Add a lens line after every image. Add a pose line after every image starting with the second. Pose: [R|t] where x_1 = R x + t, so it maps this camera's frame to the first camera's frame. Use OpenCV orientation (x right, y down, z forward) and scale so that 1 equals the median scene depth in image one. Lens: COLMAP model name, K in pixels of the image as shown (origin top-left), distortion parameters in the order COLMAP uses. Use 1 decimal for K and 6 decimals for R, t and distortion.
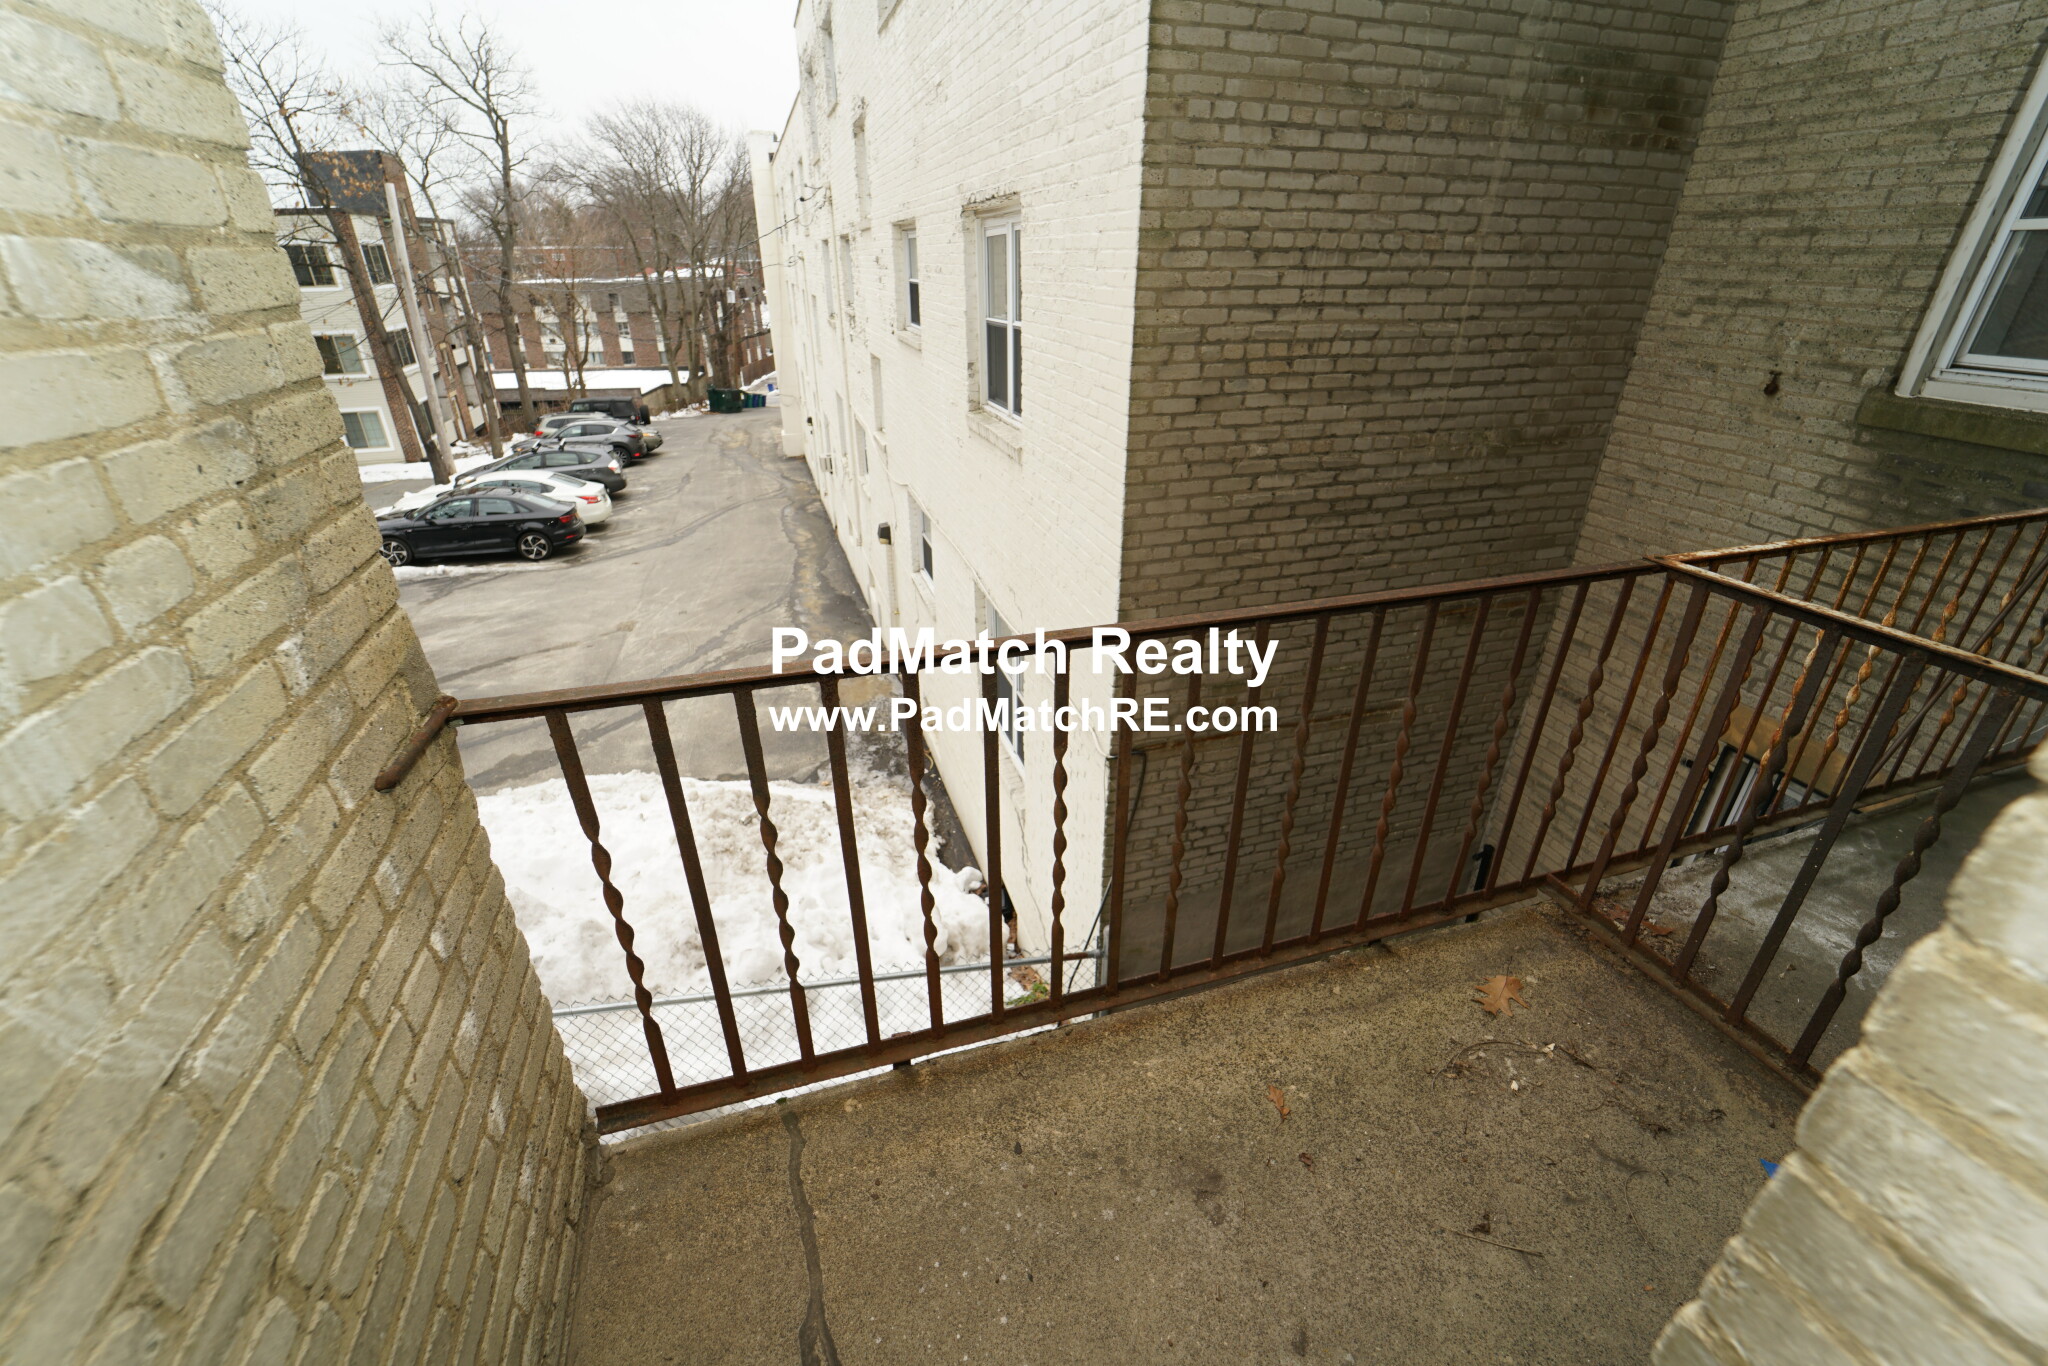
lens RADIAL K [[828.2, 0, 1021.5], [0, 828.2, 669.1], [0, 0, 1]] dist [-0.022660, -0.000242]
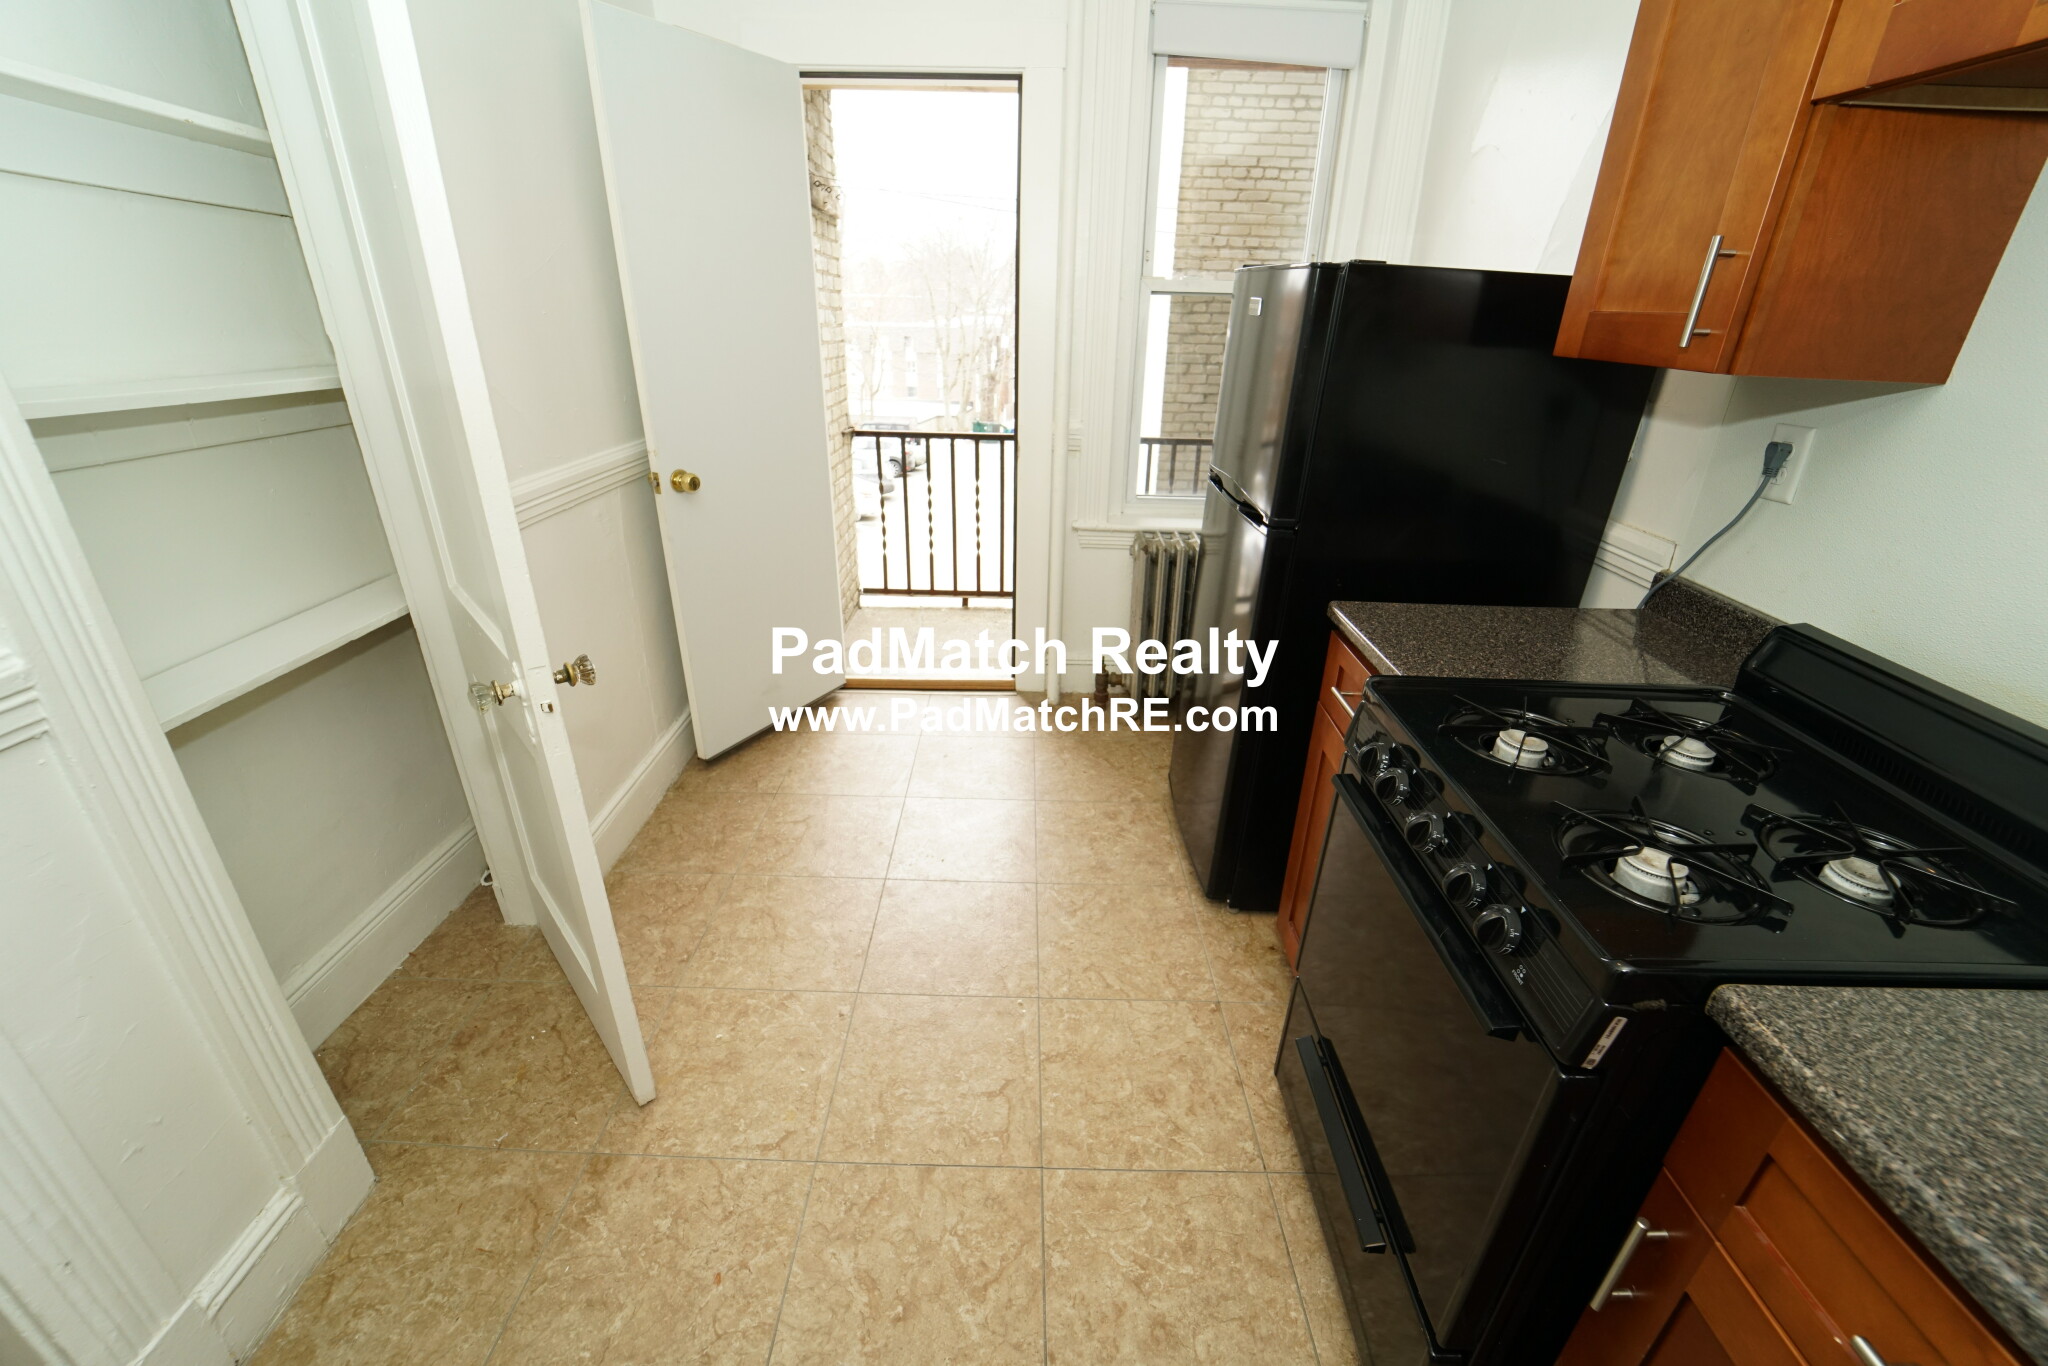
lens RADIAL K [[828.2, 0, 1021.5], [0, 828.2, 669.1], [0, 0, 1]] dist [-0.022660, -0.000242]
pose [[0.955717, 0.130698, -0.263672, 0.402879], [-0.144631, 0.988900, -0.034053, 0.391925], [0.256295, 0.070680, 0.964011, -0.809440]]
